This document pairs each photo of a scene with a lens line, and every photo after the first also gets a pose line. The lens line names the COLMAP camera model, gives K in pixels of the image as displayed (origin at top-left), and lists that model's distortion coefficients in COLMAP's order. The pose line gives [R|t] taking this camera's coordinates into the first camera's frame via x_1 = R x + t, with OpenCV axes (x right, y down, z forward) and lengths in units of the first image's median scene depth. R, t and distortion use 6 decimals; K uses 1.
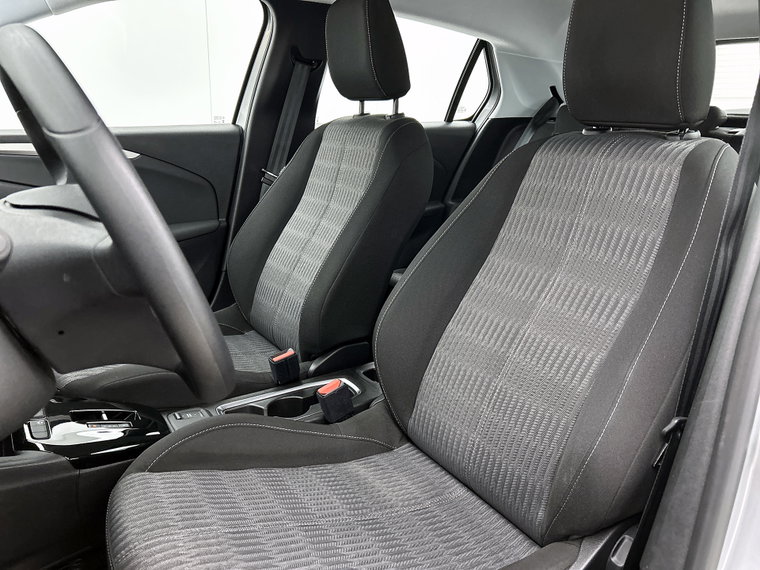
lens RADIAL K [[573.4, 0, 379.8], [0, 573.4, 284.9], [0, 0, 1]] dist [-0.000198, 0.000504]
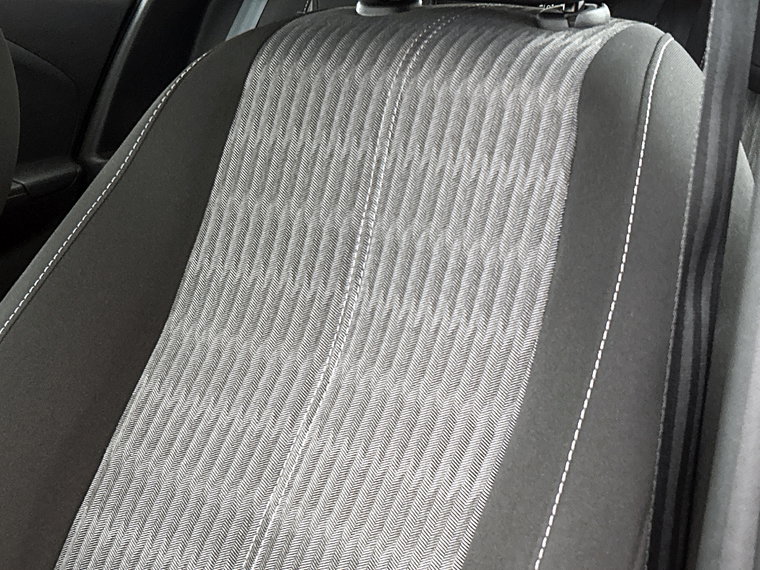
lens RADIAL K [[1217.9, 0, 379.8], [0, 1217.9, 285.0], [0, 0, 1]] dist [0.114337, 0.000000]
pose [[0.947639, -0.100394, 0.303153, 0.092226], [0.103481, 0.994614, 0.005905, -0.081954], [-0.302113, 0.025775, 0.952924, 0.173322]]
